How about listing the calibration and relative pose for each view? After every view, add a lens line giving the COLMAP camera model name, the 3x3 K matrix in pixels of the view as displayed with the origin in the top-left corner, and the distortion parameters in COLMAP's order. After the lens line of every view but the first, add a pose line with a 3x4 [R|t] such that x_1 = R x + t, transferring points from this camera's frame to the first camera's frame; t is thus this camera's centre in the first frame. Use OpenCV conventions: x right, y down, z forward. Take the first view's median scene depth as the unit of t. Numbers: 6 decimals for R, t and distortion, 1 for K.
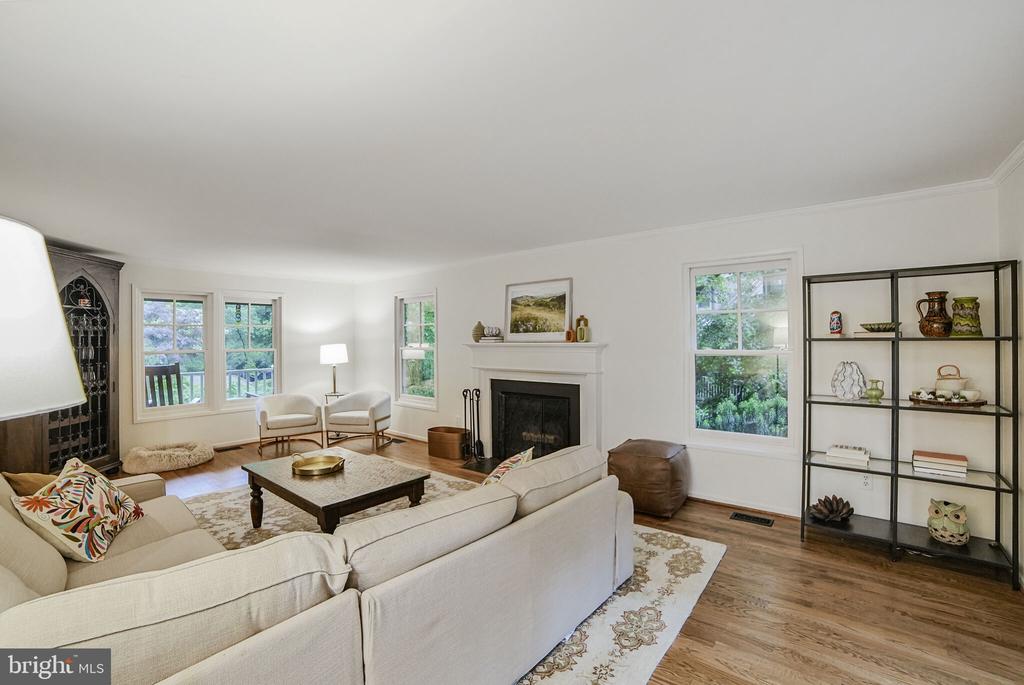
lens RADIAL K [[459.7, 0, 525.6], [0, 459.7, 341.5], [0, 0, 1]] dist [-0.049786, 0.000334]
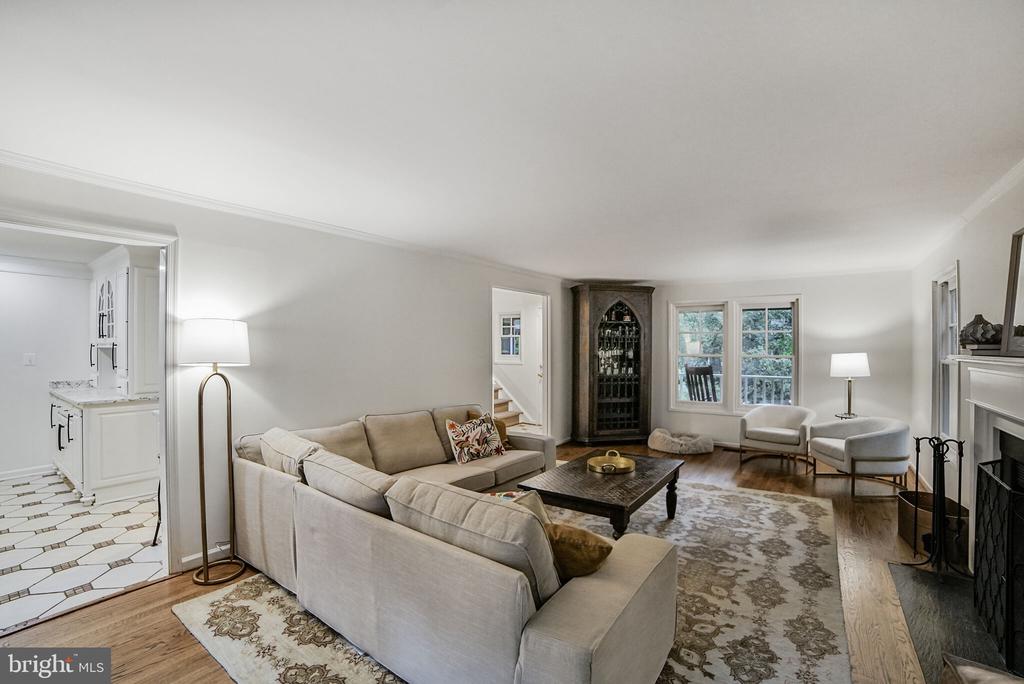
lens RADIAL K [[459.7, 0, 525.6], [0, 459.7, 341.0], [0, 0, 1]] dist [-0.049786, 0.000334]
pose [[0.047966, -0.004196, -0.998840, 0.400901], [-0.011512, 0.999922, -0.004753, -0.003929], [0.998783, 0.011727, 0.047914, 0.501652]]
